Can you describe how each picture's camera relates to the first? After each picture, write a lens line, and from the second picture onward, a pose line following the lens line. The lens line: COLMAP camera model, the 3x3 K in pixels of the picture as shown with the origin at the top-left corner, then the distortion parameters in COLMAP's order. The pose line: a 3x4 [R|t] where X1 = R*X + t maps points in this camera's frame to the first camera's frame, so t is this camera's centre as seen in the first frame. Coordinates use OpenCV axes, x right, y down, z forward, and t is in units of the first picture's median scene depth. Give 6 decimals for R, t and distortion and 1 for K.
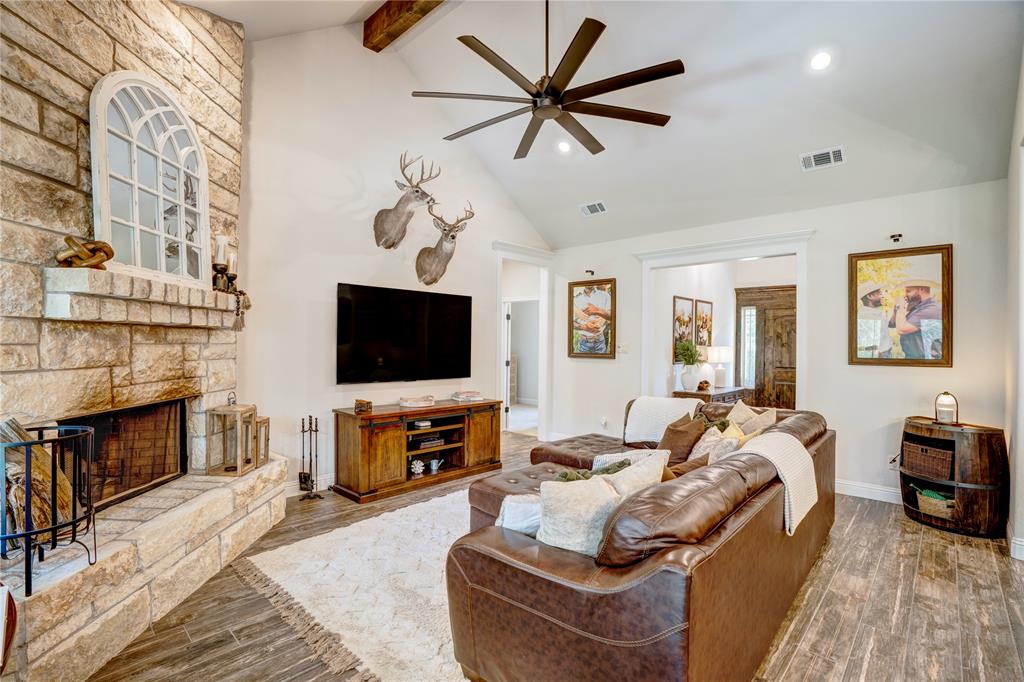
lens RADIAL K [[472.1, 0, 507.5], [0, 472.1, 342.7], [0, 0, 1]] dist [-0.069696, 0.025153]
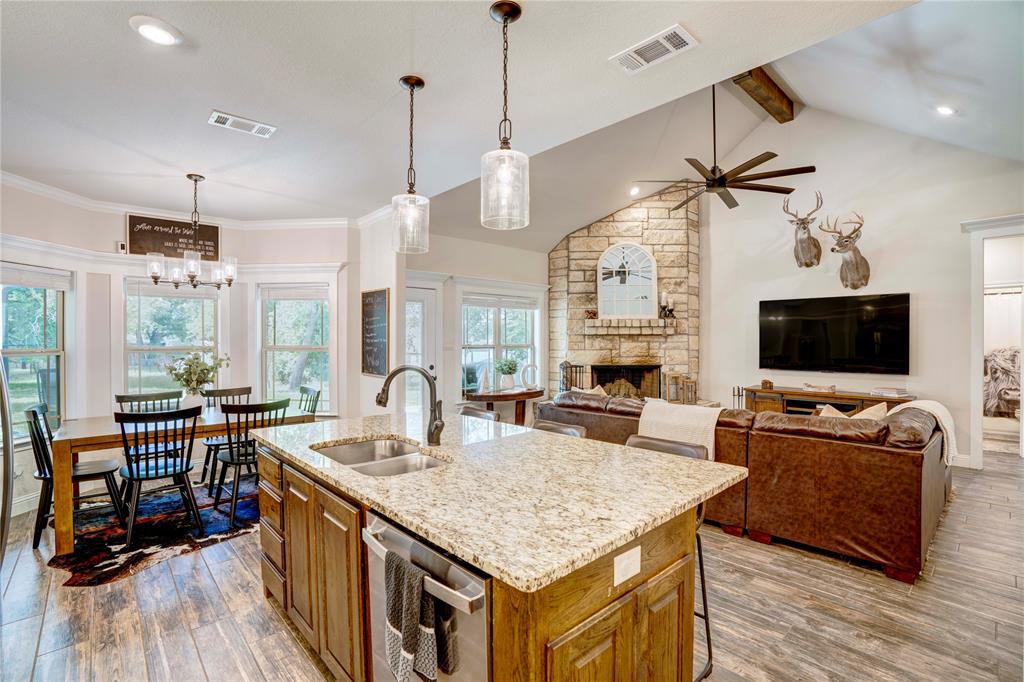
lens RADIAL K [[472.1, 0, 507.5], [0, 472.1, 342.7], [0, 0, 1]] dist [-0.069696, 0.025153]
pose [[-0.059151, -0.001977, -0.998247, 1.563190], [0.002074, 0.999996, -0.002104, 0.008772], [0.998247, -0.002195, -0.059147, 0.378805]]
